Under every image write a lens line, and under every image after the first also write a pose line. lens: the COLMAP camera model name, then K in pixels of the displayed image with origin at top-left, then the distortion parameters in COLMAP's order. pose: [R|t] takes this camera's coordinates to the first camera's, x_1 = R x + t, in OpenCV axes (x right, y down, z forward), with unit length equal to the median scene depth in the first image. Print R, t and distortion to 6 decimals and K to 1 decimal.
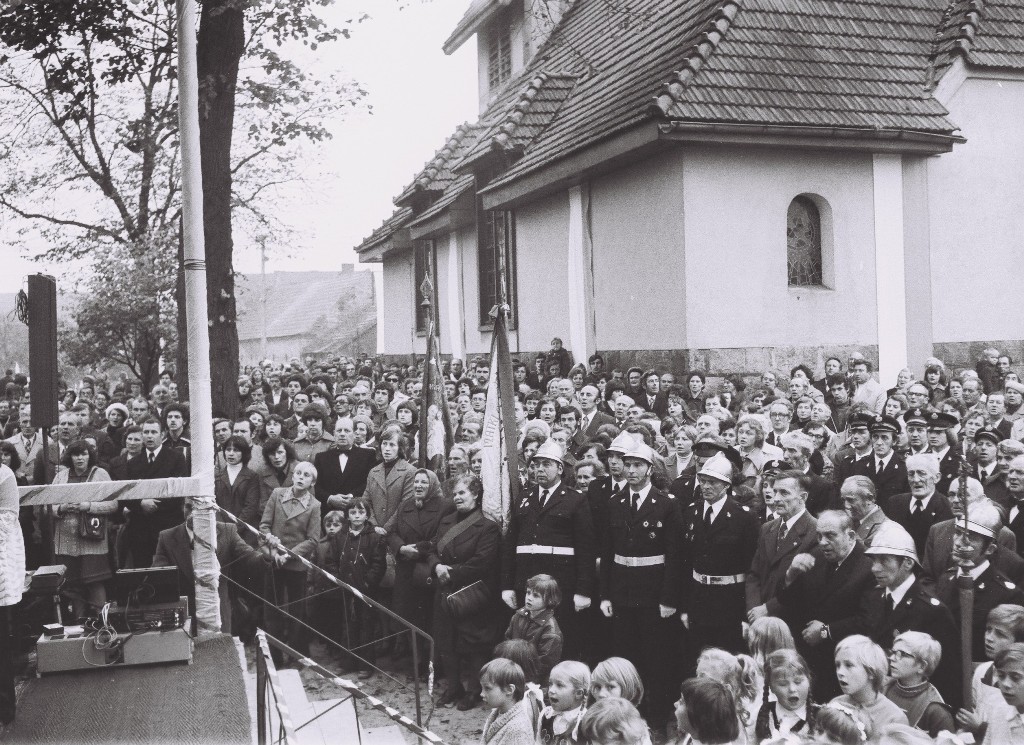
lens RADIAL K [[1259.2, 0, 498.5], [0, 1259.2, 310.7], [0, 0, 1]] dist [-0.018121, 0.054030]
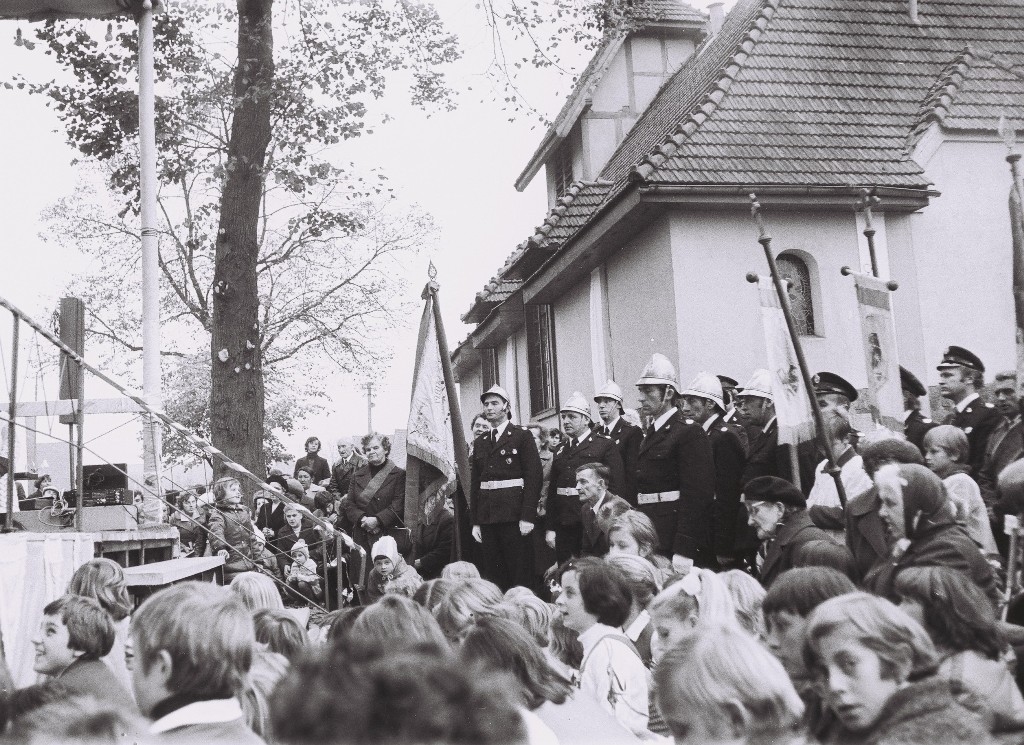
lens RADIAL K [[1259.2, 0, 498.5], [0, 1259.2, 310.7], [0, 0, 1]] dist [-0.018121, 0.054030]
pose [[0.992500, -0.051200, -0.111003, 0.110529], [0.034624, 0.988616, -0.146421, 0.107048], [0.117236, 0.141479, 0.982975, -0.085632]]
